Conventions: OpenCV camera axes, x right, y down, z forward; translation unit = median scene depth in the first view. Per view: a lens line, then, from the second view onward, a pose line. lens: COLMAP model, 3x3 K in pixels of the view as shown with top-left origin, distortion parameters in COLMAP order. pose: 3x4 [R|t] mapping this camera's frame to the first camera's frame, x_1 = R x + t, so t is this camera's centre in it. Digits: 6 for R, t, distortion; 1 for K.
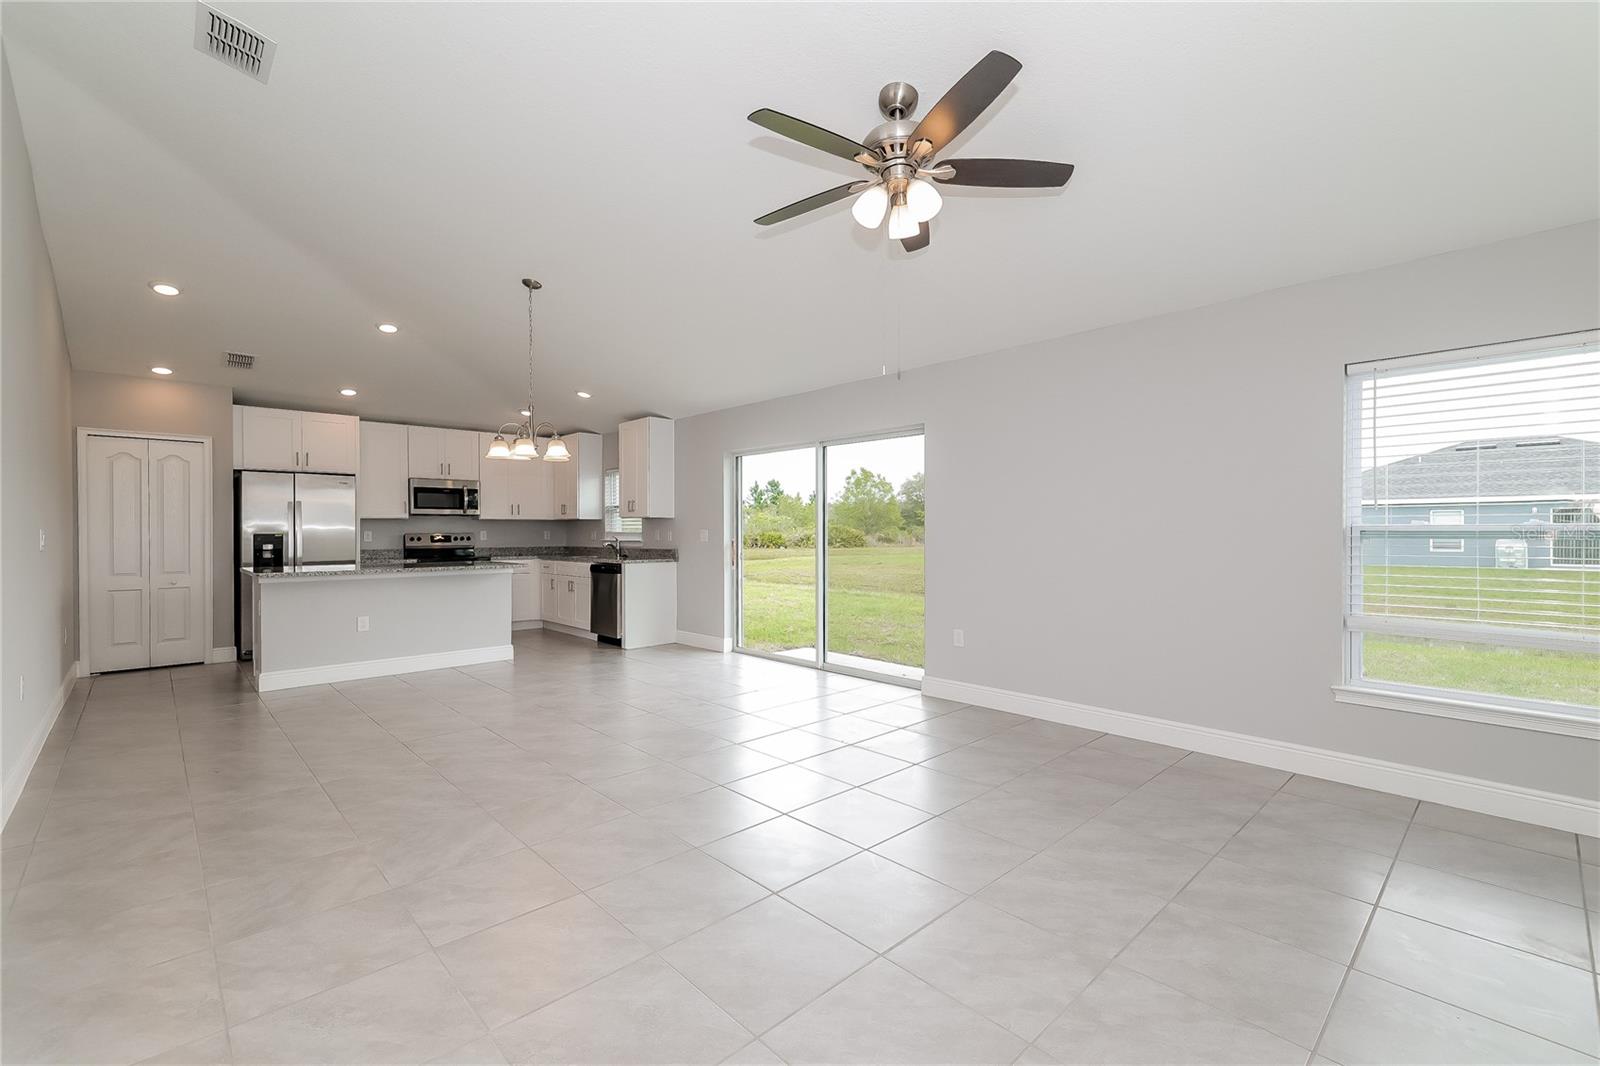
lens RADIAL K [[678.2, 0, 776.7], [0, 678.2, 529.9], [0, 0, 1]] dist [-0.003630, -0.000393]
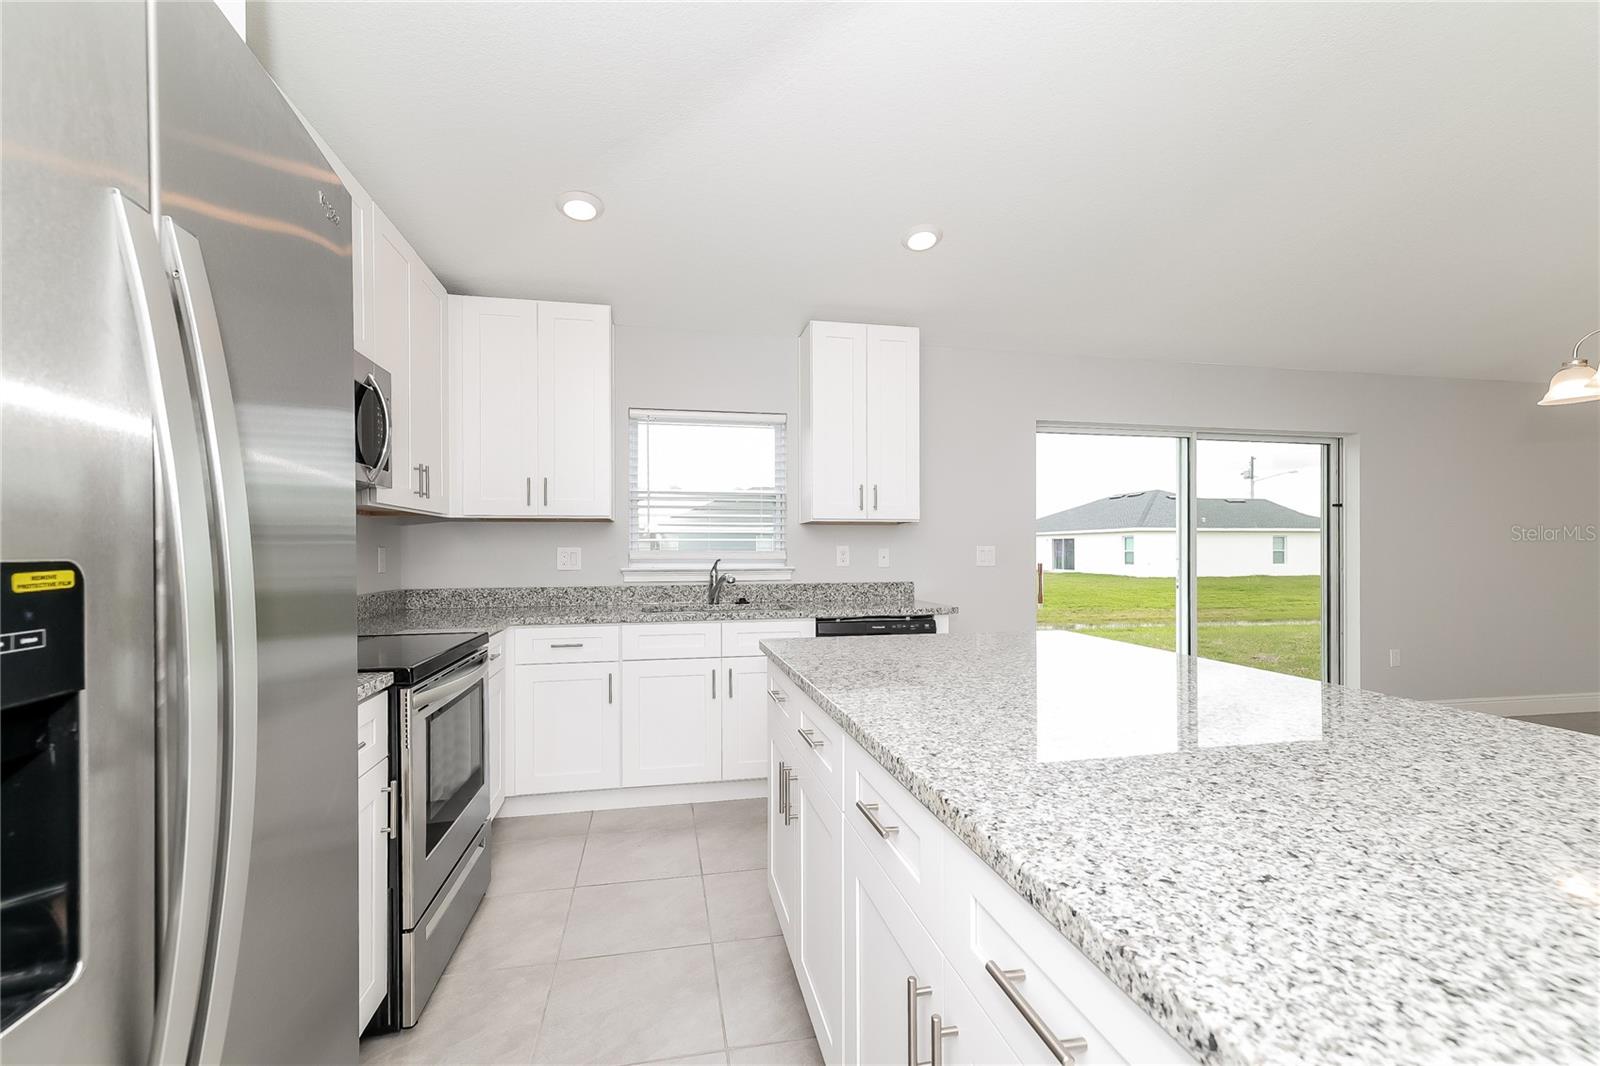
lens RADIAL K [[678.2, 0, 800.8], [0, 678.2, 547.5], [0, 0, 1]] dist [-0.003630, -0.000393]
pose [[0.516027, 0.002332, 0.856569, -0.577461], [0.000423, 0.999995, -0.002978, 0.002544], [-0.856572, 0.001899, 0.516024, 0.684583]]
